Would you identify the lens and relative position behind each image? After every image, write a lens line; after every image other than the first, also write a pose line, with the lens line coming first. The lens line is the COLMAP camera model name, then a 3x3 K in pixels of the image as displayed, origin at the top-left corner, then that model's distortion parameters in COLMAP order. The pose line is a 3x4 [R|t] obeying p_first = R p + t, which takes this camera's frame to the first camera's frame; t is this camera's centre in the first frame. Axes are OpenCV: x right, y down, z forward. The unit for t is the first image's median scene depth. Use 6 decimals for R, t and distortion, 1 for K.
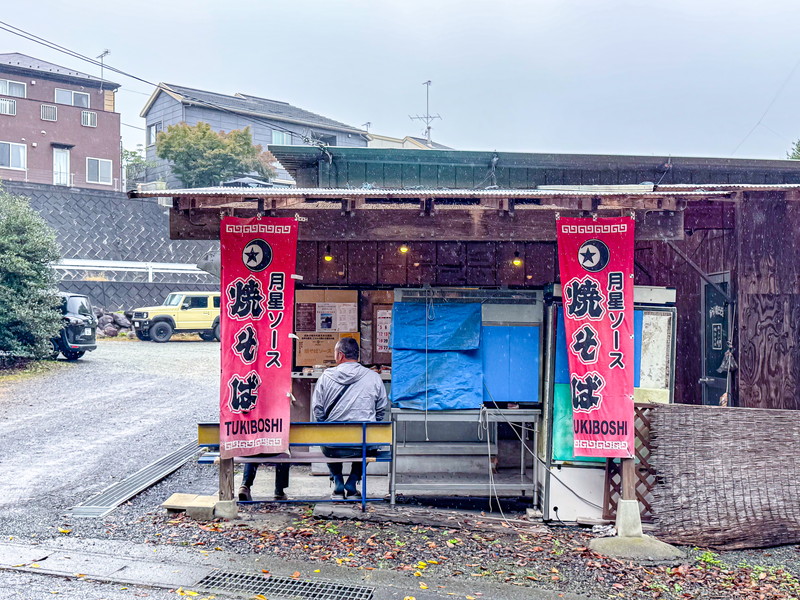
lens RADIAL K [[903.6, 0, 400.0], [0, 903.6, 300.0], [0, 0, 1]] dist [0.065460, 0.006377]
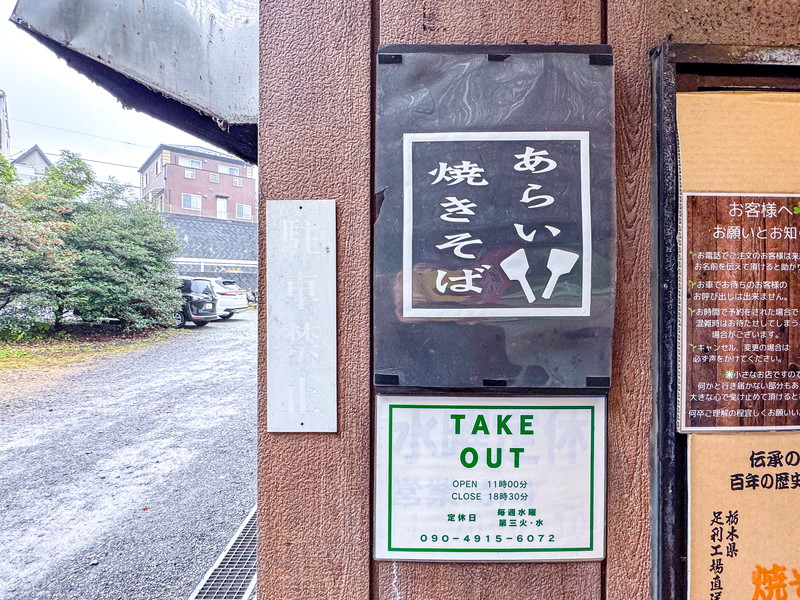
lens RADIAL K [[396.1, 0, 400.0], [0, 396.1, 300.0], [0, 0, 1]] dist [0.001429, 0.000304]
pose [[0.999948, -0.002864, 0.009791, -0.201257], [0.002535, 0.999435, 0.033501, 0.020482], [-0.009882, -0.033474, 0.999391, 1.242003]]
